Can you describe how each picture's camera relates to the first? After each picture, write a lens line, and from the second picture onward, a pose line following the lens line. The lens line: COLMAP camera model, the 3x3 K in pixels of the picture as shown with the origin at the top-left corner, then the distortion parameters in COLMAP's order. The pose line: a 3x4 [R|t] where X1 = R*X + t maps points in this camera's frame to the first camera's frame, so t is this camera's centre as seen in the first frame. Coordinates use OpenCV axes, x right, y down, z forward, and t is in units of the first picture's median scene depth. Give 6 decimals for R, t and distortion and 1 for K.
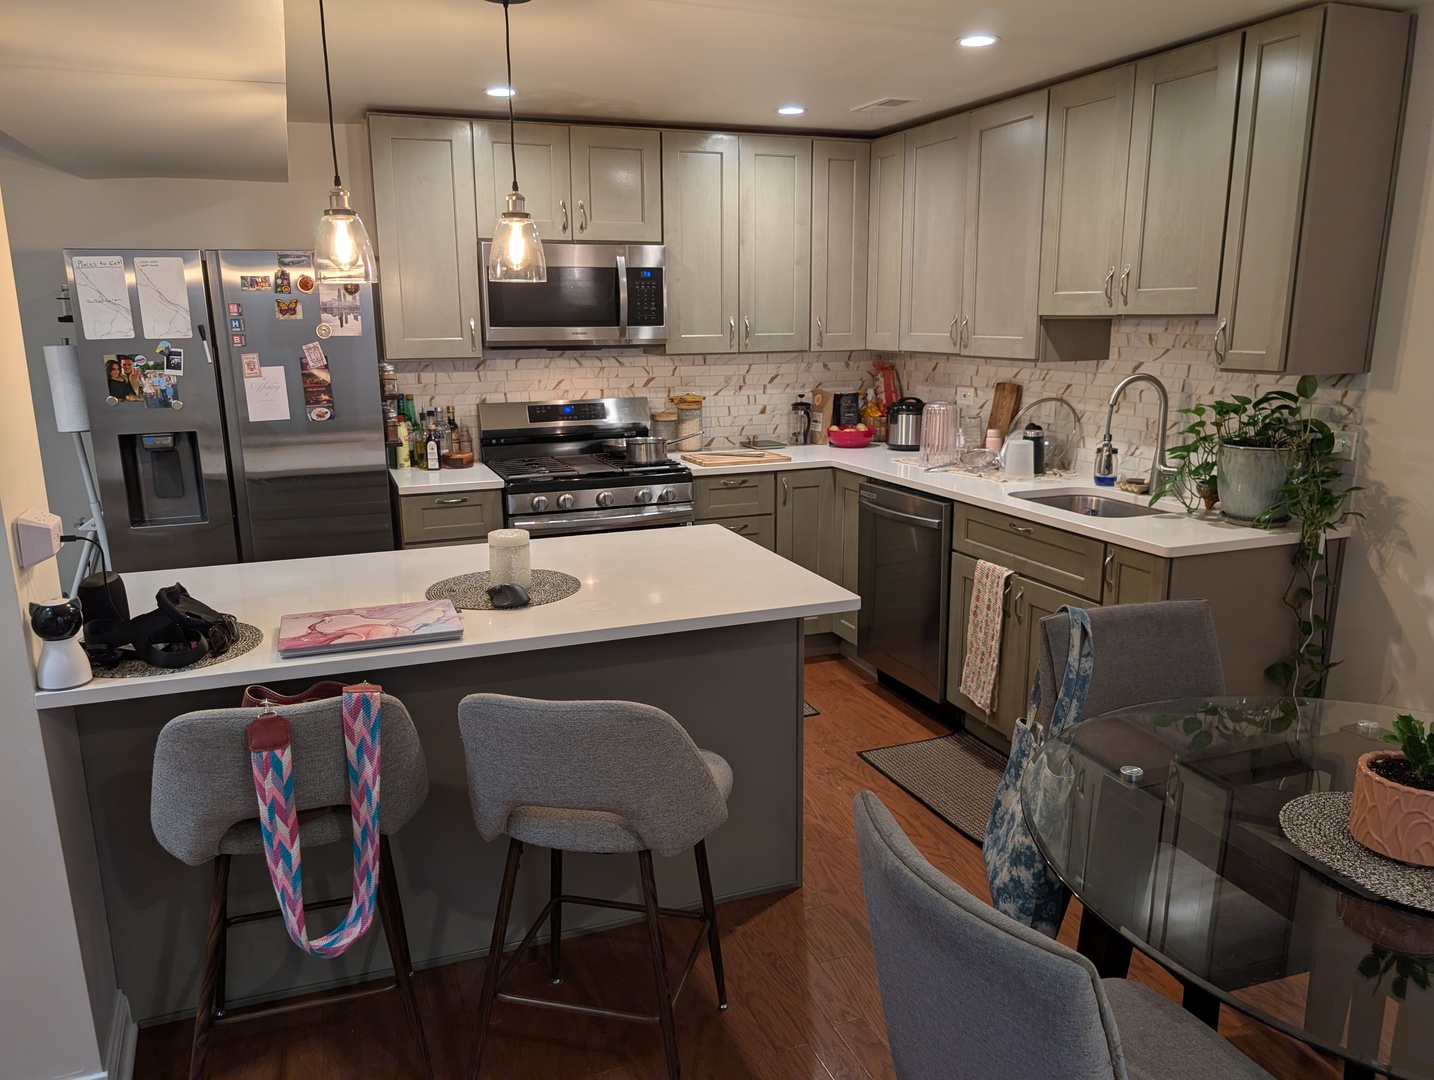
lens RADIAL K [[1072.6, 0, 717.0], [0, 1072.6, 545.6], [0, 0, 1]] dist [0.001348, -0.000649]
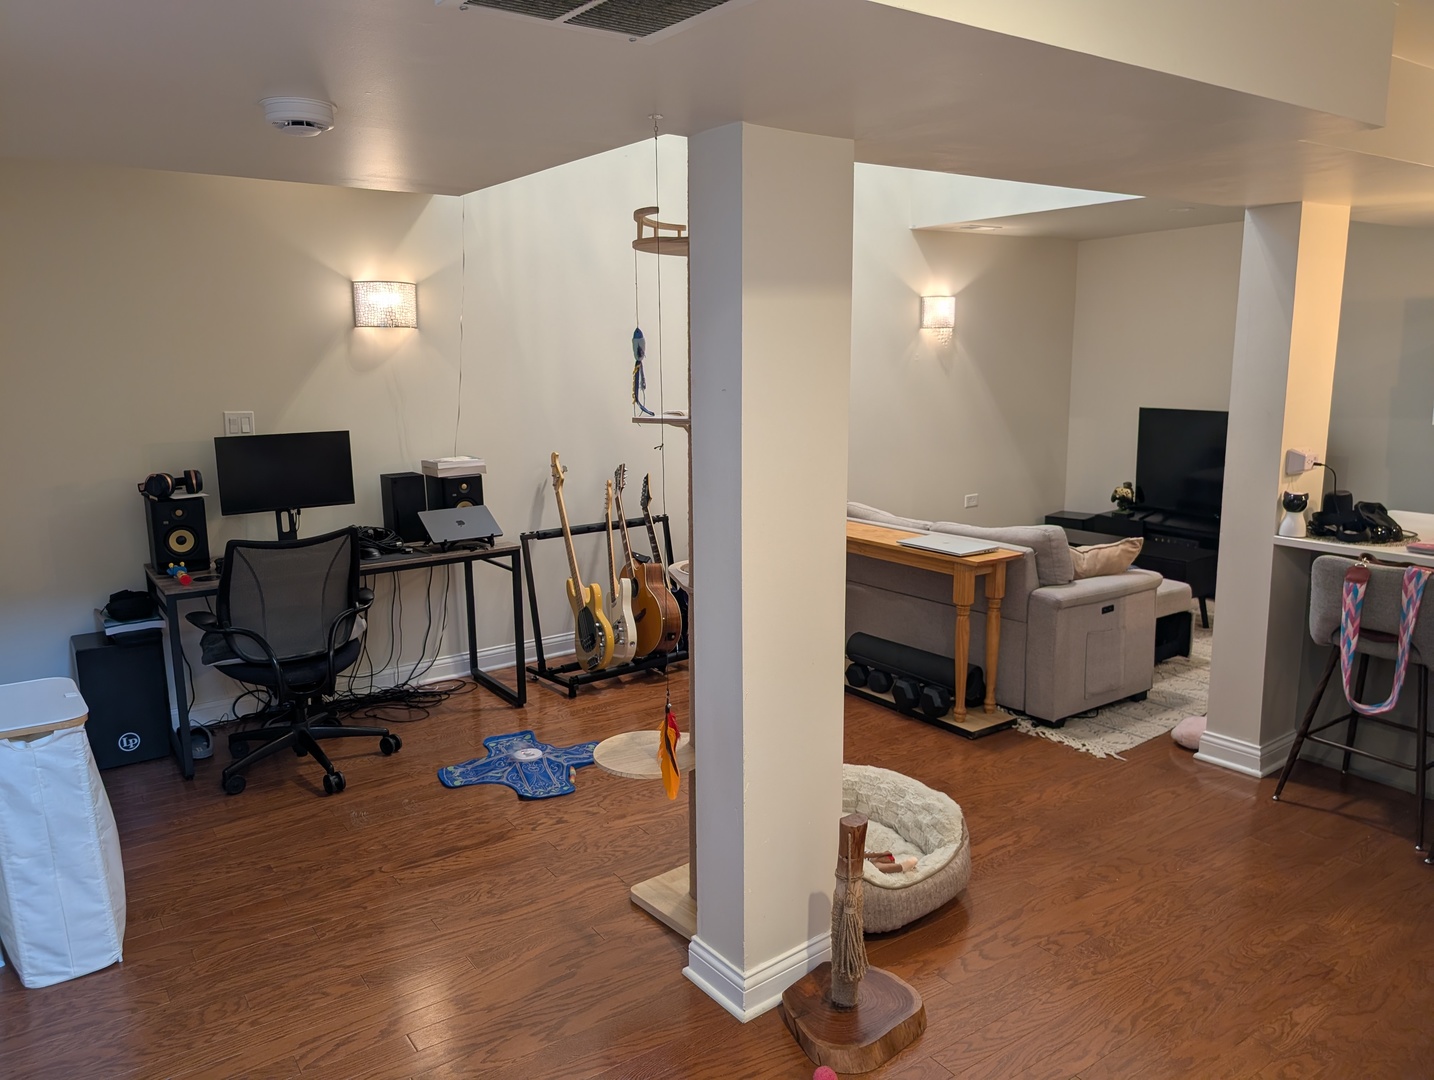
lens RADIAL K [[1072.6, 0, 717.7], [0, 1072.6, 540.9], [0, 0, 1]] dist [0.001348, -0.000649]
pose [[0.257550, 0.179967, -0.949358, 1.005616], [-0.205725, 0.970189, 0.128105, 0.108858], [0.944111, 0.162313, 0.286895, -0.546884]]
